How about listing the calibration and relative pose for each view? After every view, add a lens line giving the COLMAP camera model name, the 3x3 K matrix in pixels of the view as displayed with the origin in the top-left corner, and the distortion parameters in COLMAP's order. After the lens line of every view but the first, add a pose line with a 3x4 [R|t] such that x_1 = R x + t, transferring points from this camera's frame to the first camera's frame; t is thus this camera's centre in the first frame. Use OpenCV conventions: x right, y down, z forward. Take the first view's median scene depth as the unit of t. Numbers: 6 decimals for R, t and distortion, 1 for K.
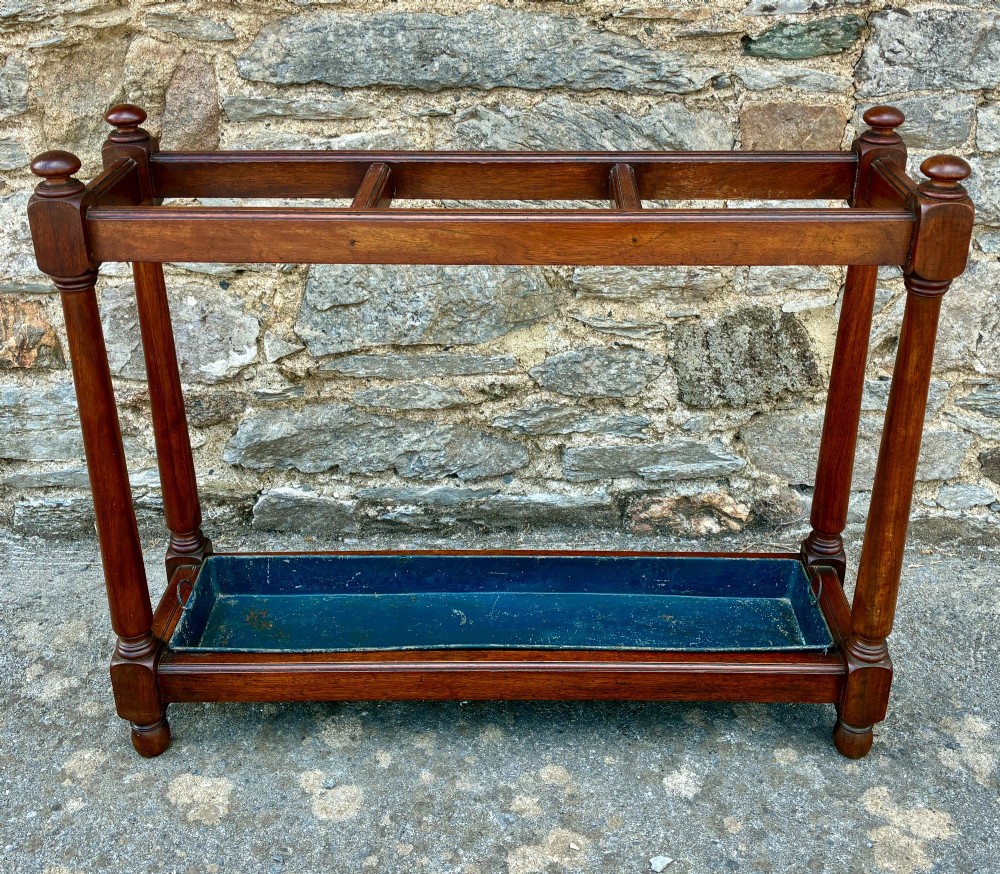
lens RADIAL K [[1145.8, 0, 514.4], [0, 1145.8, 348.8], [0, 0, 1]] dist [0.126607, -0.396254]
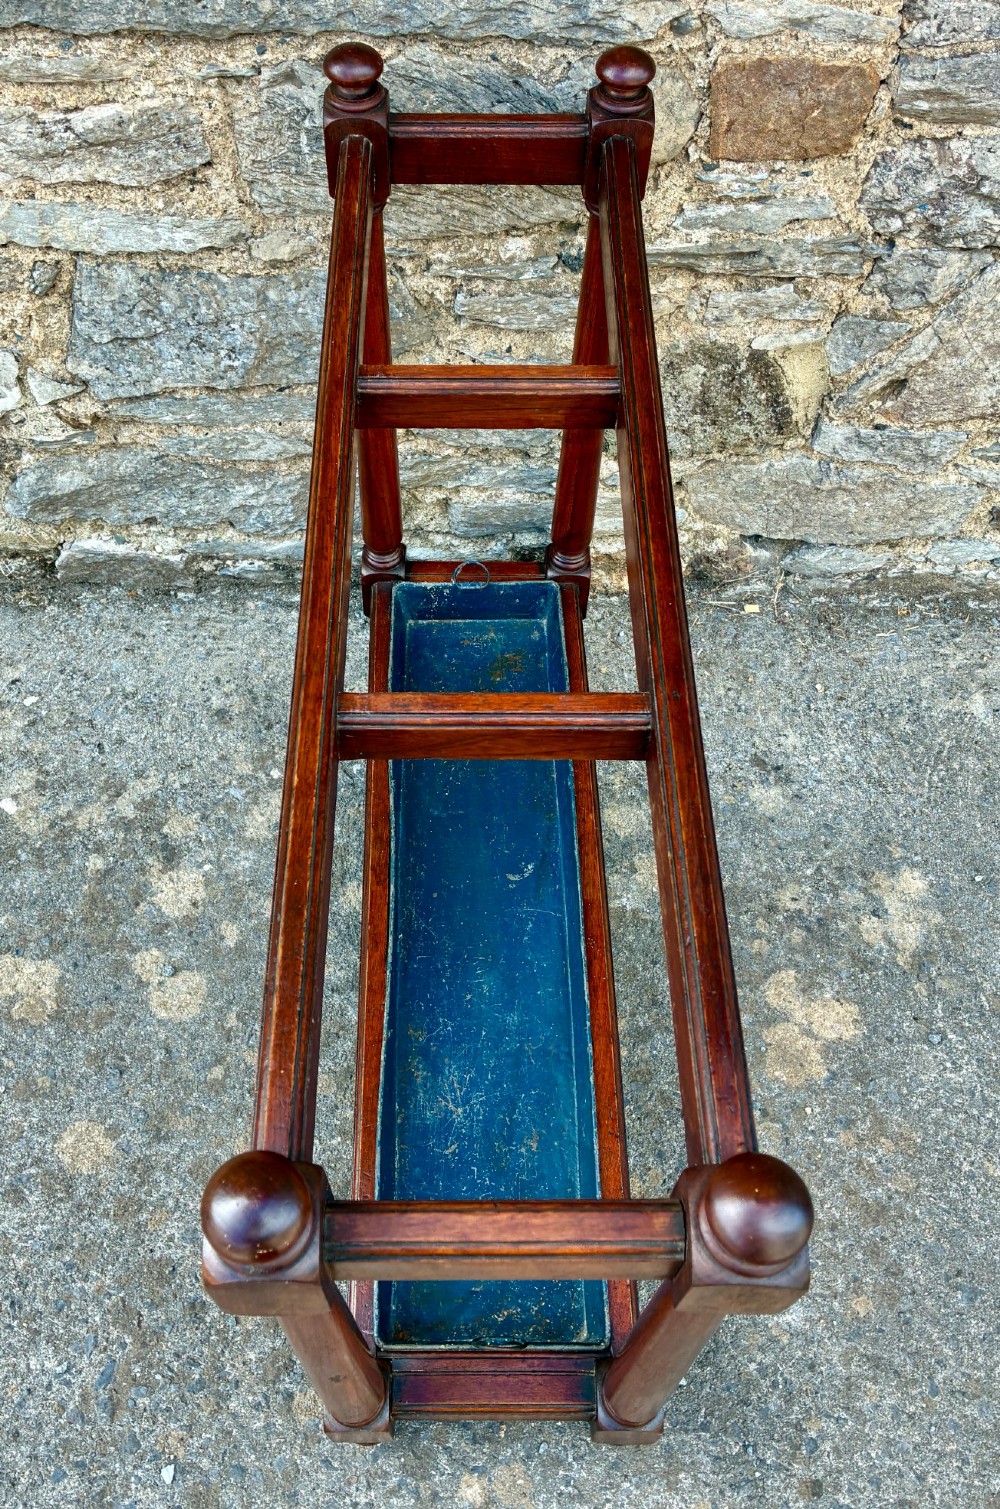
lens RADIAL K [[1340.2, 0, 459.4], [0, 1340.2, 704.9], [0, 0, 1]] dist [0.010770, 0.034713]
pose [[0.999992, -0.002091, -0.003285, 0.055694], [0.003485, 0.856868, 0.515525, -0.271218], [0.001737, -0.515532, 0.856868, 0.181704]]
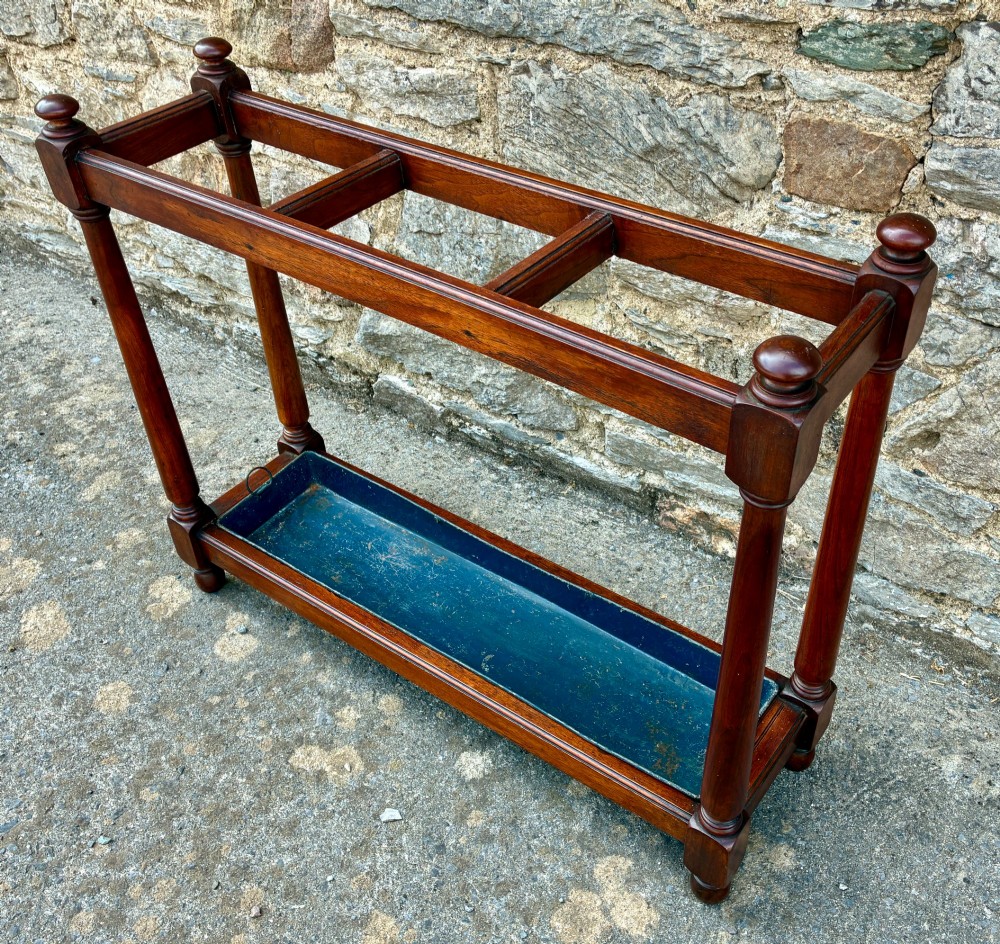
lens RADIAL K [[1032.7, 0, 541.1], [0, 1032.7, 477.8], [0, 0, 1]] dist [0.034714, -0.009403]
pose [[0.824936, 0.348800, -0.444768, 0.442396], [-0.210505, 0.919868, 0.330953, -0.169351], [0.524565, -0.179389, 0.832257, 0.225406]]
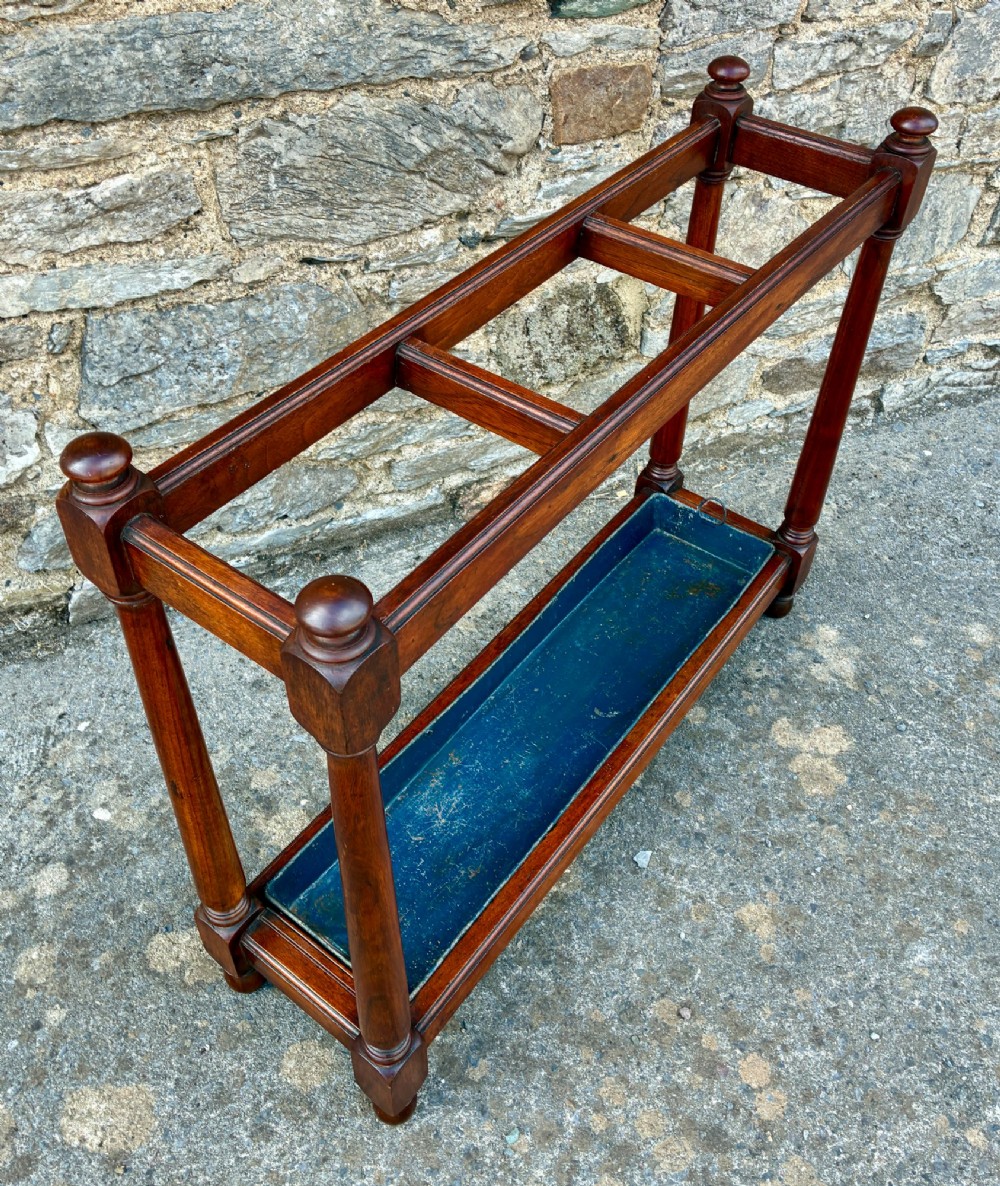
lens RADIAL K [[1116.3, 0, 478.2], [0, 1116.3, 510.9], [0, 0, 1]] dist [0.012294, 0.026267]
pose [[0.919807, -0.255833, 0.297497, -0.188675], [0.155354, 0.933697, 0.322607, -0.172840], [-0.360305, -0.250519, 0.898566, 0.144398]]
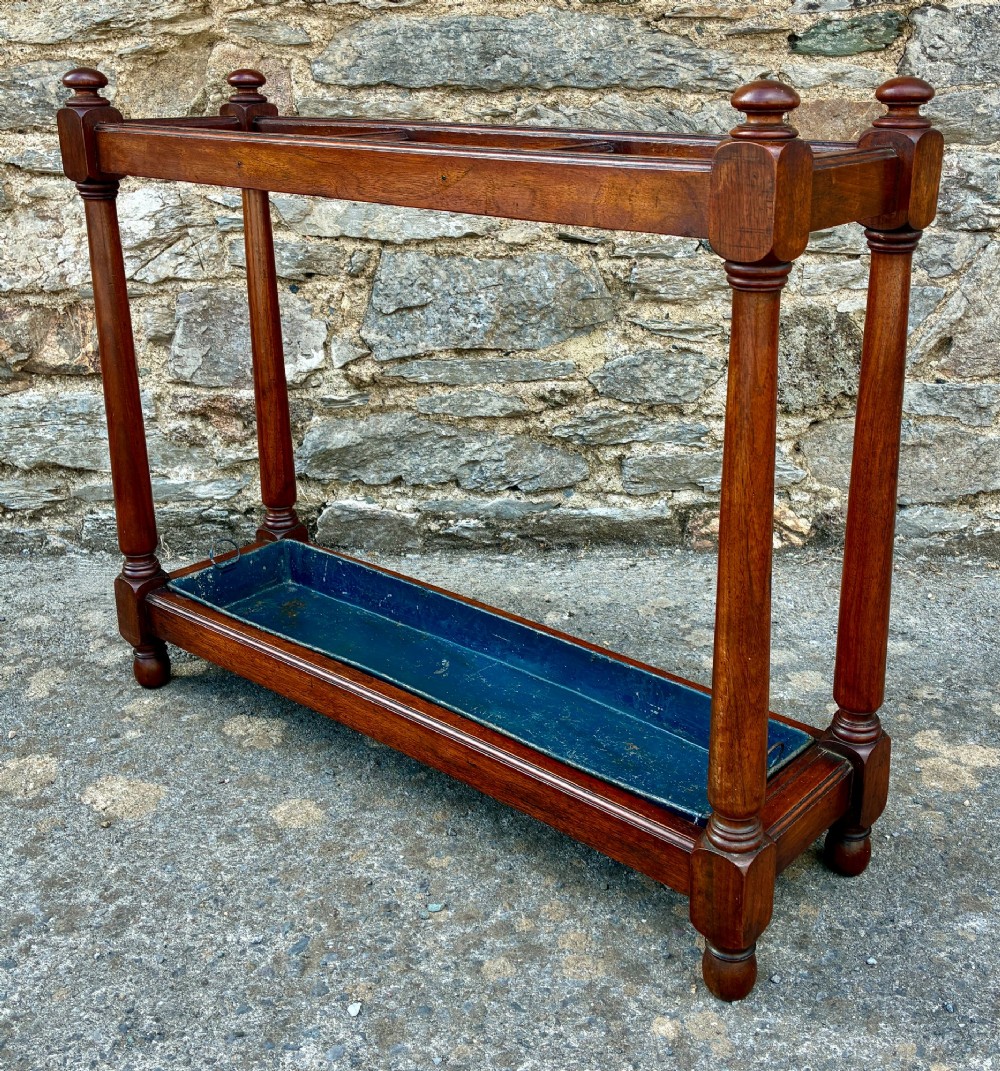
lens RADIAL K [[1224.9, 0, 563.1], [0, 1224.9, 457.2], [0, 0, 1]] dist [0.119287, -0.352190]
pose [[0.999344, 0.001880, -0.036162, 0.030591], [-0.005740, 0.994250, -0.106932, 0.213961], [0.035753, 0.107069, 0.993608, -0.076759]]
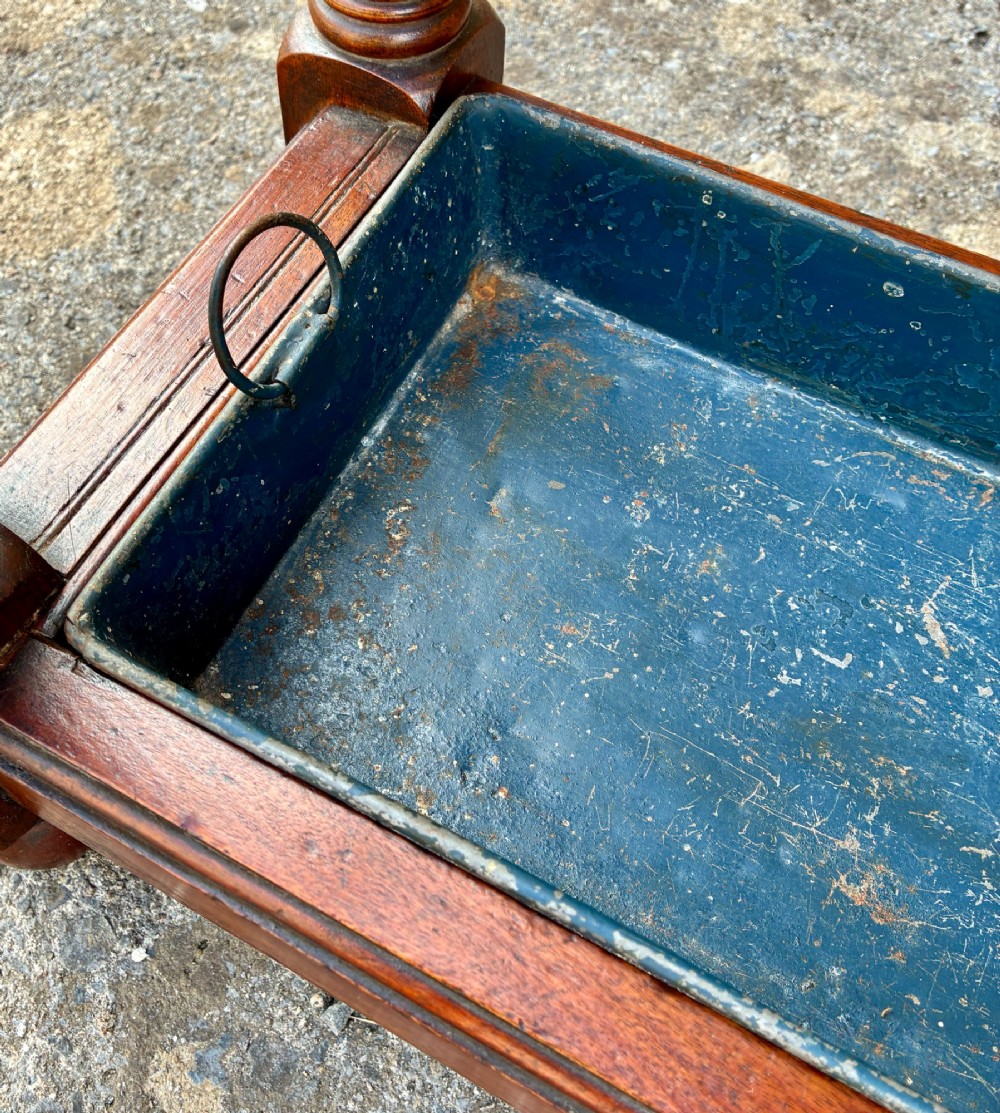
lens RADIAL K [[1158.0, 0, 434.7], [0, 1158.0, 500.2], [0, 0, 1]] dist [0.011639, -0.001373]
pose [[0.527533, 0.722540, -0.446816, -0.030922], [-0.361112, 0.666790, 0.651912, 0.165995], [0.768965, -0.182554, 0.612672, 0.611546]]
